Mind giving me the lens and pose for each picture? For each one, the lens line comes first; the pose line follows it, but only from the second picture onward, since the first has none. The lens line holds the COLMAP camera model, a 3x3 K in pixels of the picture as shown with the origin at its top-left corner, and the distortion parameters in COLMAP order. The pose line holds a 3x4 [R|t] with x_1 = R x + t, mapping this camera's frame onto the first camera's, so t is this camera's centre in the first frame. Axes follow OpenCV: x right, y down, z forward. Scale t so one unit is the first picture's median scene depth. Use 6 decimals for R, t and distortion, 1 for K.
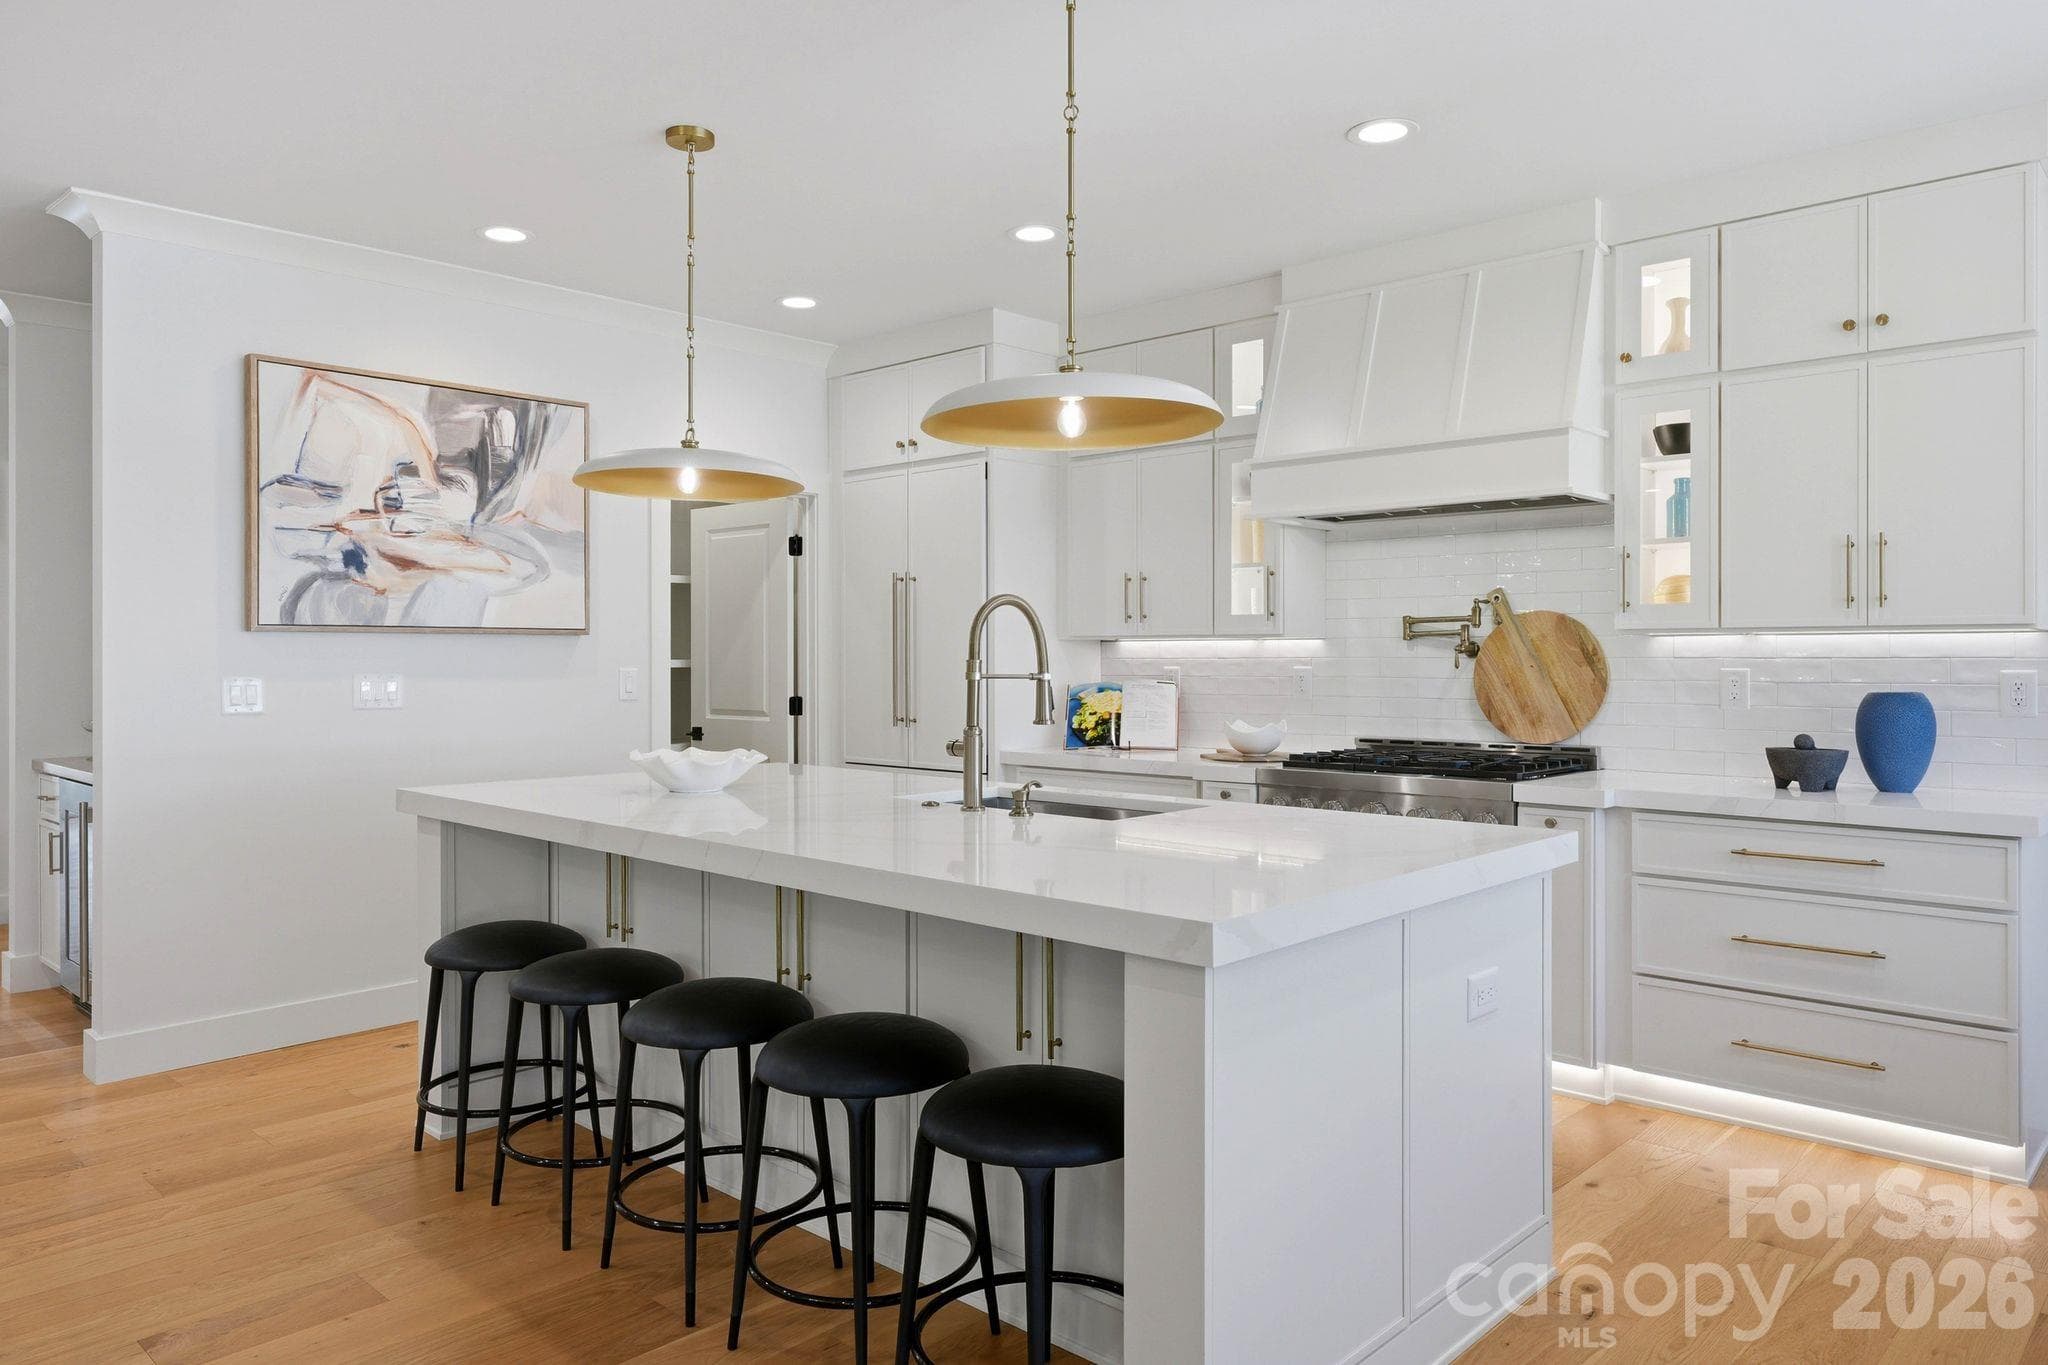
lens RADIAL K [[1364.6, 0, 1032.1], [0, 1364.6, 662.0], [0, 0, 1]] dist [-0.019519, 0.002121]
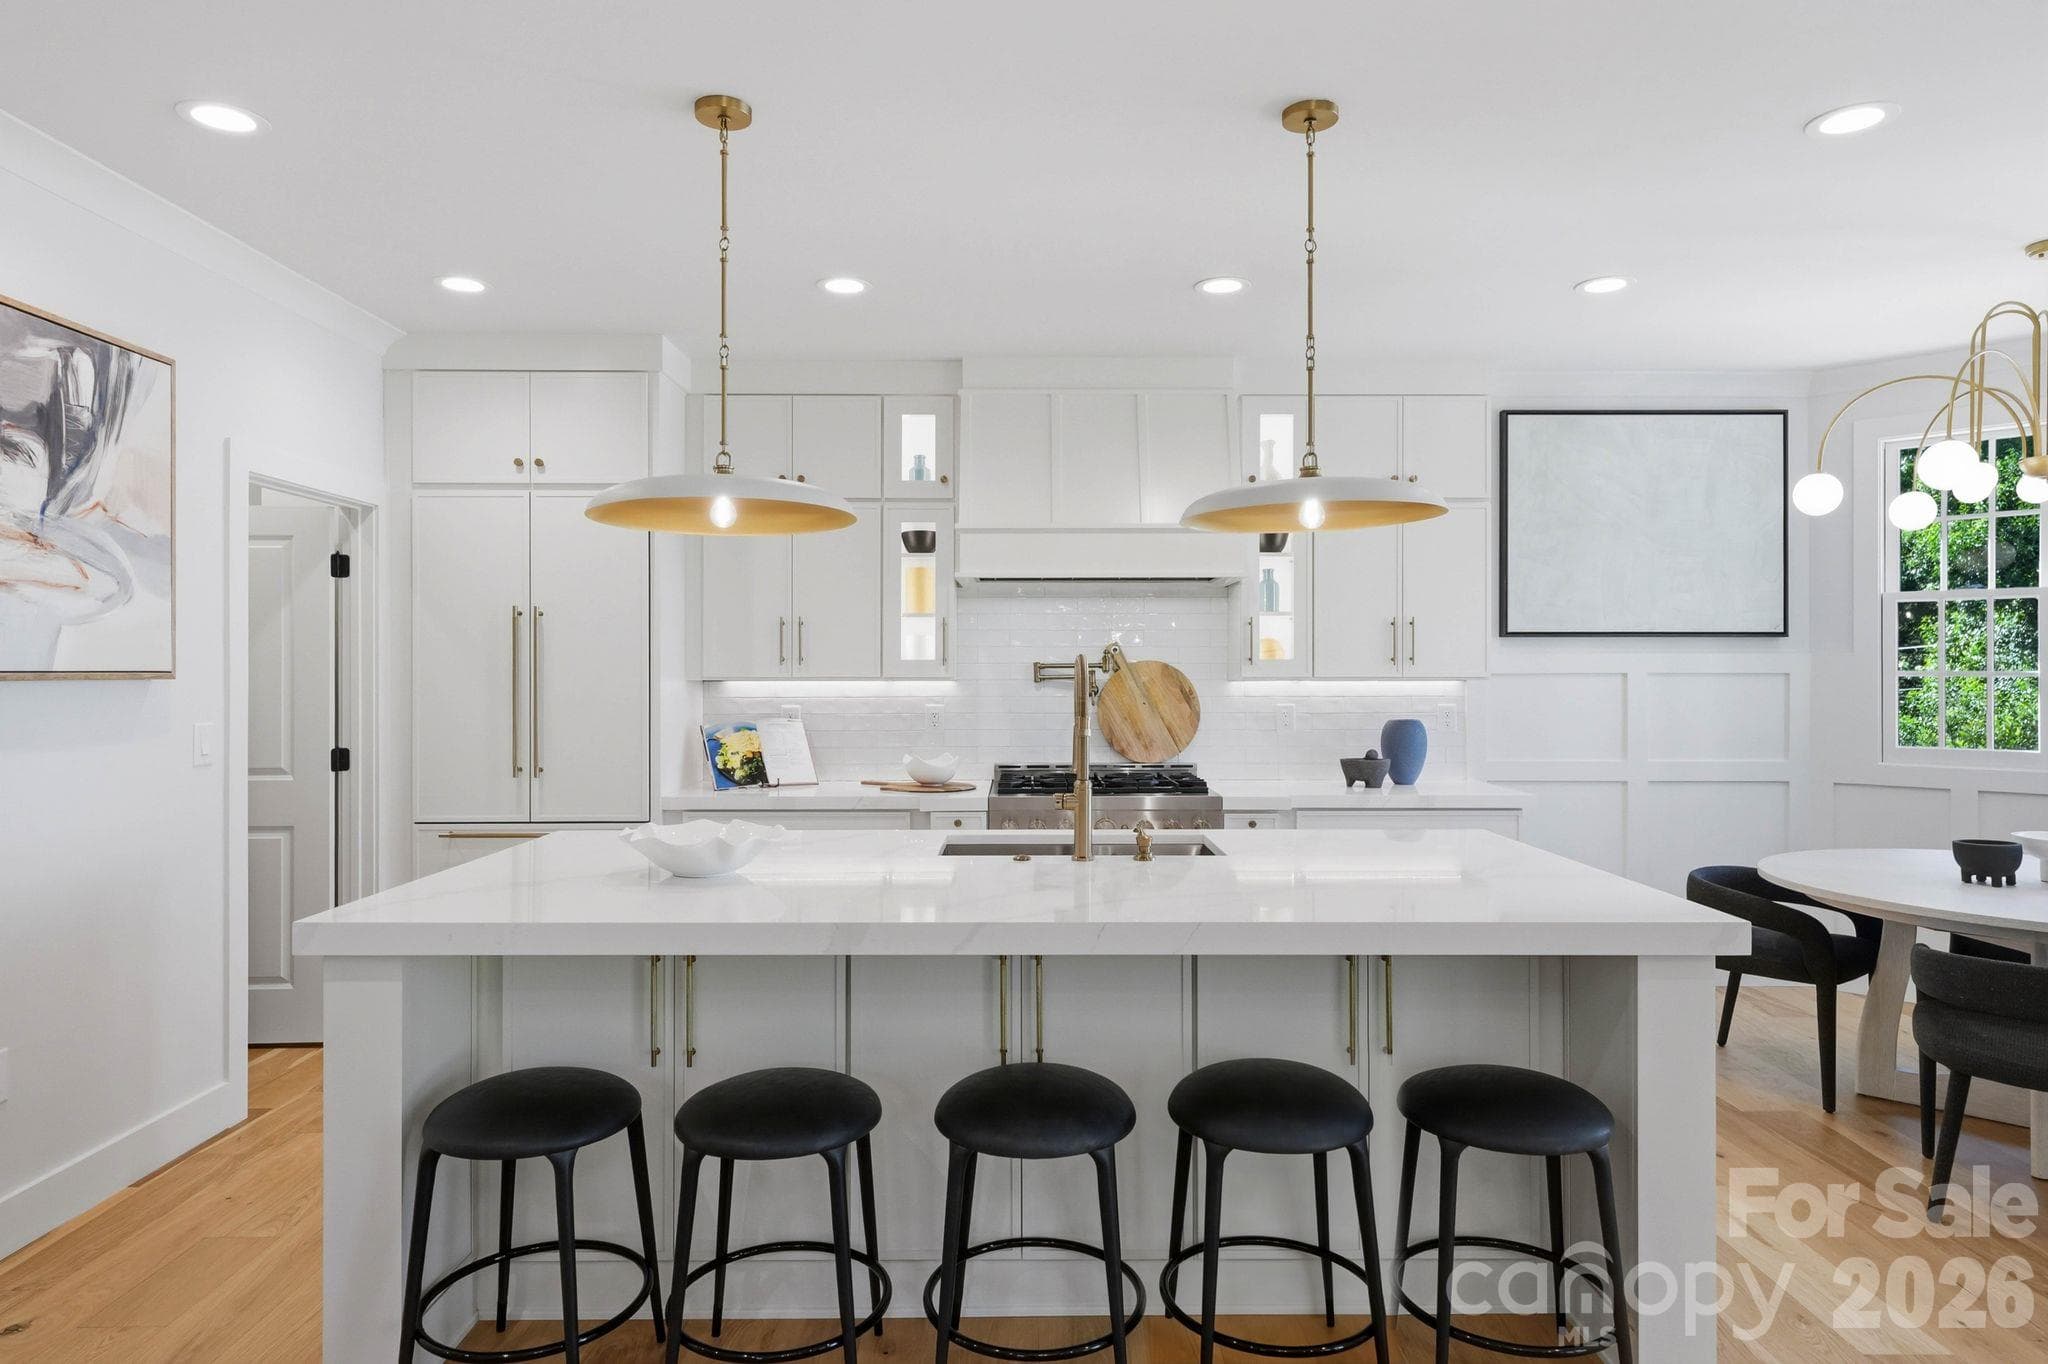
lens RADIAL K [[1193.8, 0, 1026.9], [0, 1193.8, 671.0], [0, 0, 1]] dist [0.005683, -0.000367]
pose [[0.724897, 0.001079, 0.688857, -0.472874], [0.002575, 0.999988, -0.004276, -0.022027], [-0.688853, 0.004873, 0.724885, 0.242384]]
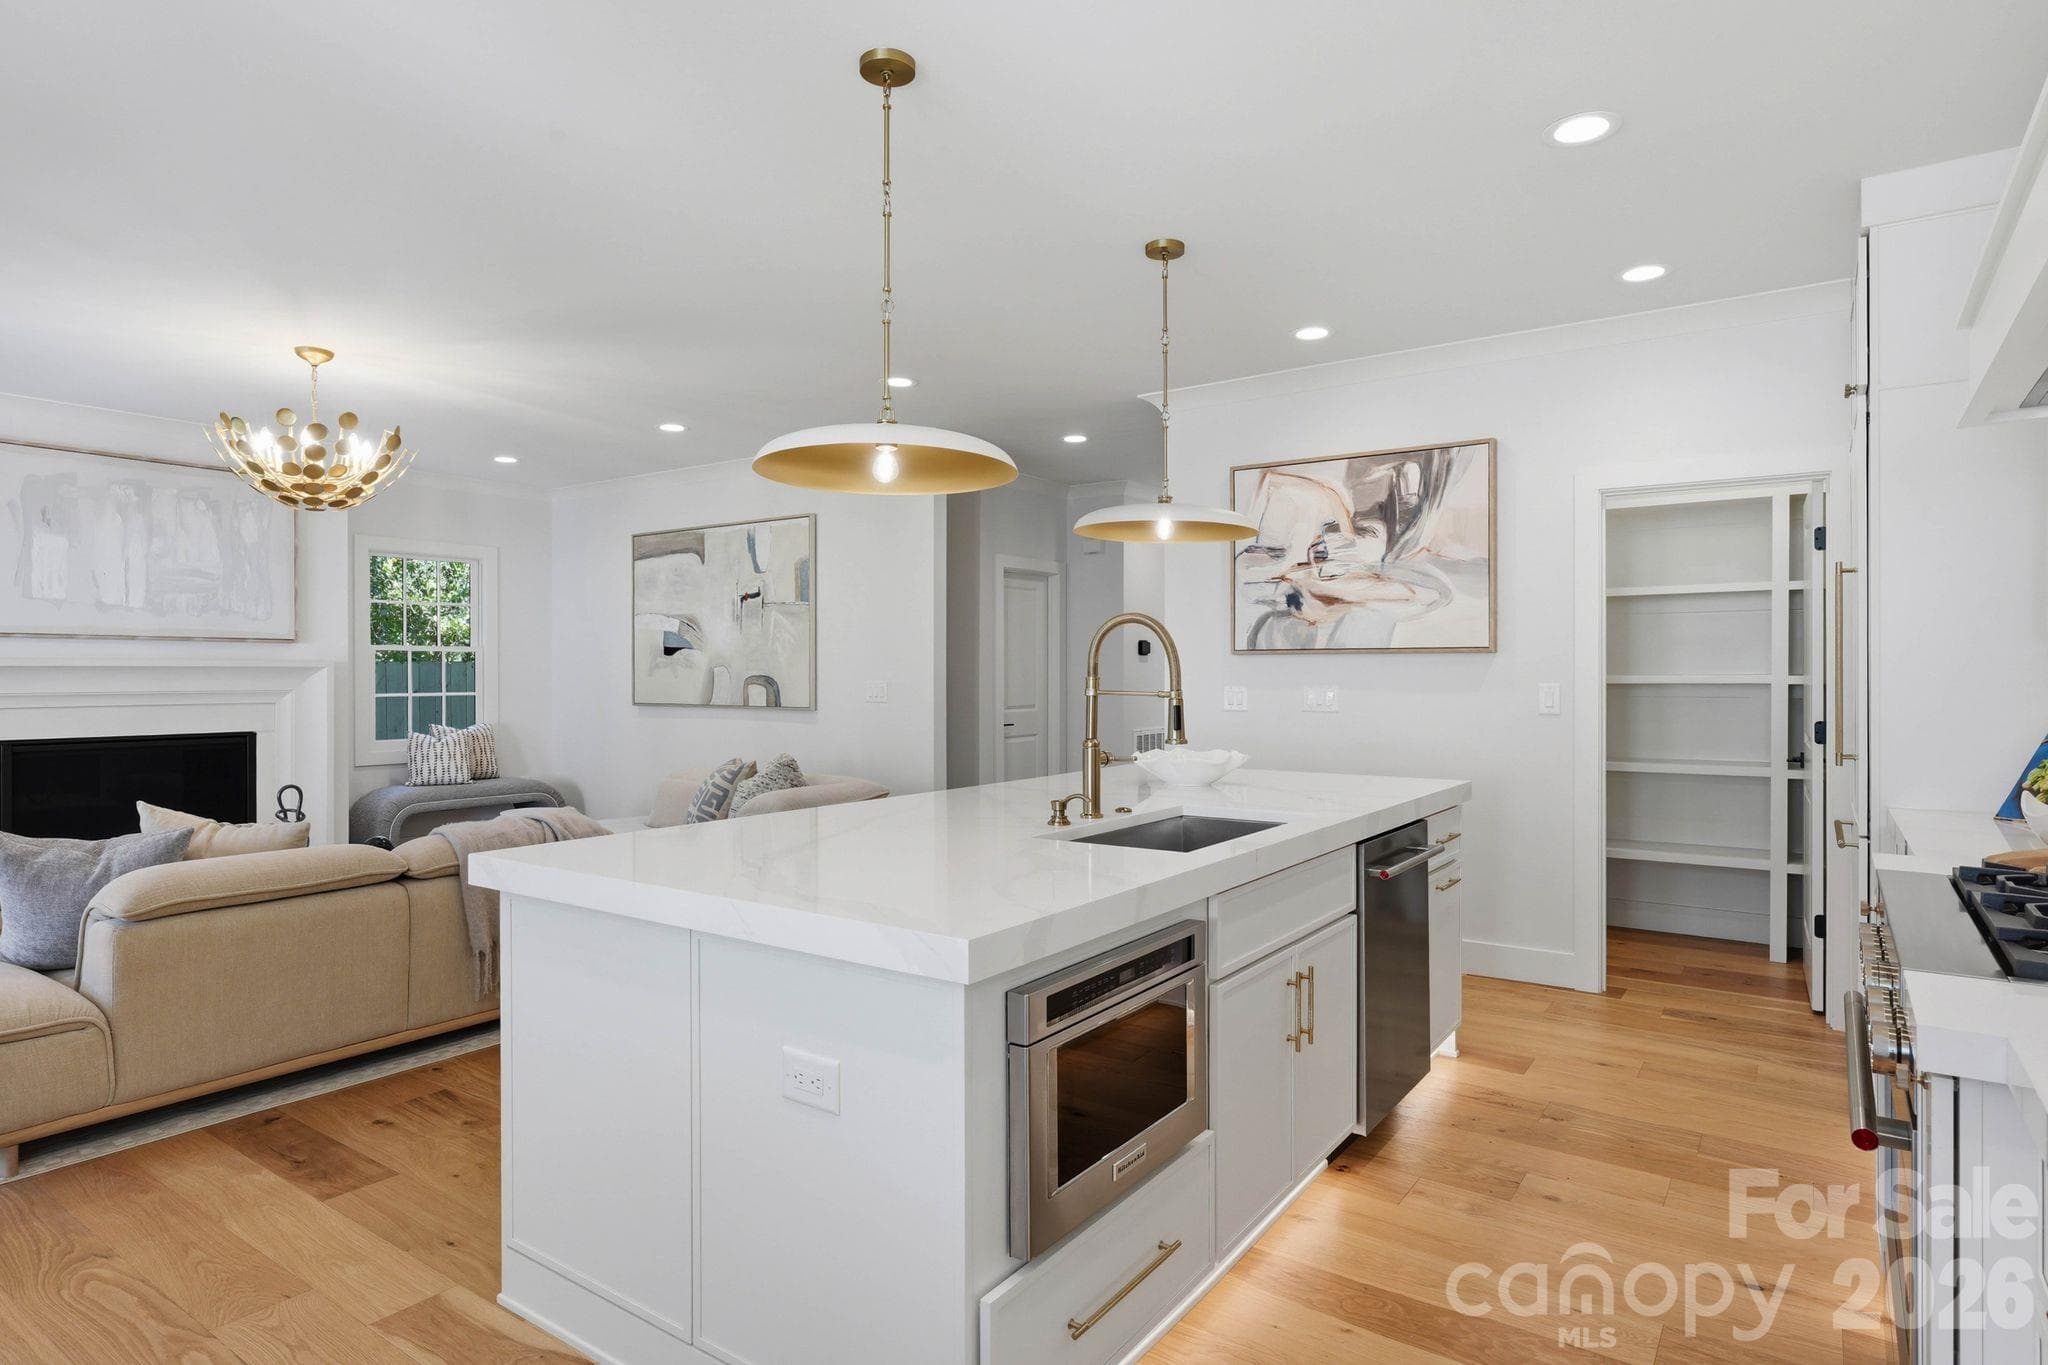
lens RADIAL K [[1124.5, 0, 1031.1], [0, 1124.5, 669.9], [0, 0, 1]] dist [-0.005474, -0.000203]
pose [[0.141994, -0.000152, -0.989867, 0.548491], [-0.003362, 0.999994, -0.000636, -0.004310], [0.989862, 0.003418, 0.141993, 0.552834]]
